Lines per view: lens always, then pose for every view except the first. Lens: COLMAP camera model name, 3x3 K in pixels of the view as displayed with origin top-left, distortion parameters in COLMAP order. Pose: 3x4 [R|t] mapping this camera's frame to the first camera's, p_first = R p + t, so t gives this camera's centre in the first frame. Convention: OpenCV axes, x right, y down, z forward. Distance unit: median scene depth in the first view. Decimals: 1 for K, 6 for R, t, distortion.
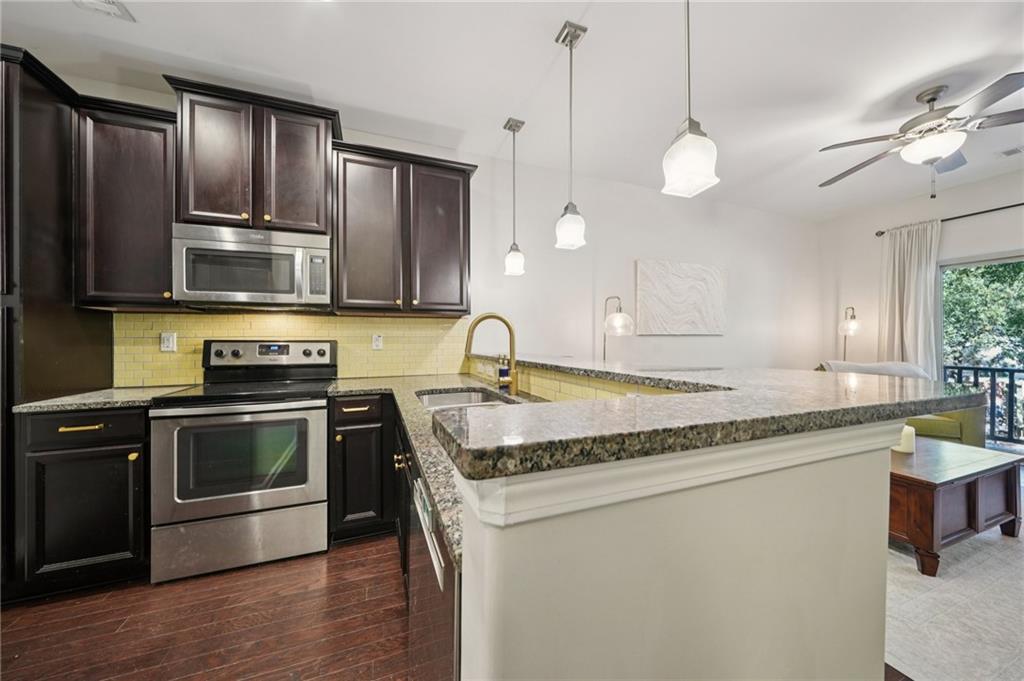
lens RADIAL K [[355.9, 0, 508.4], [0, 355.9, 335.7], [0, 0, 1]] dist [-0.002644, -0.000055]
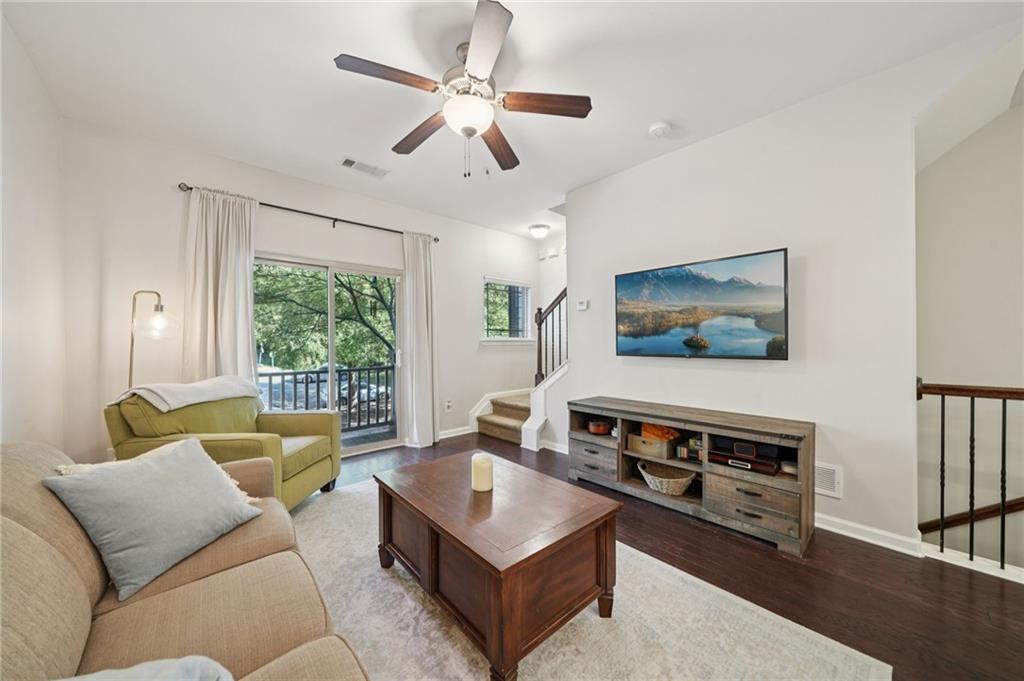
lens RADIAL K [[362.8, 0, 507.4], [0, 362.8, 344.7], [0, 0, 1]] dist [0.011888, 0.000004]
pose [[-0.342076, -0.001027, 0.939672, 0.265670], [-0.003616, 0.999993, -0.000224, 0.012430], [-0.939665, -0.003474, -0.342078, 0.970680]]
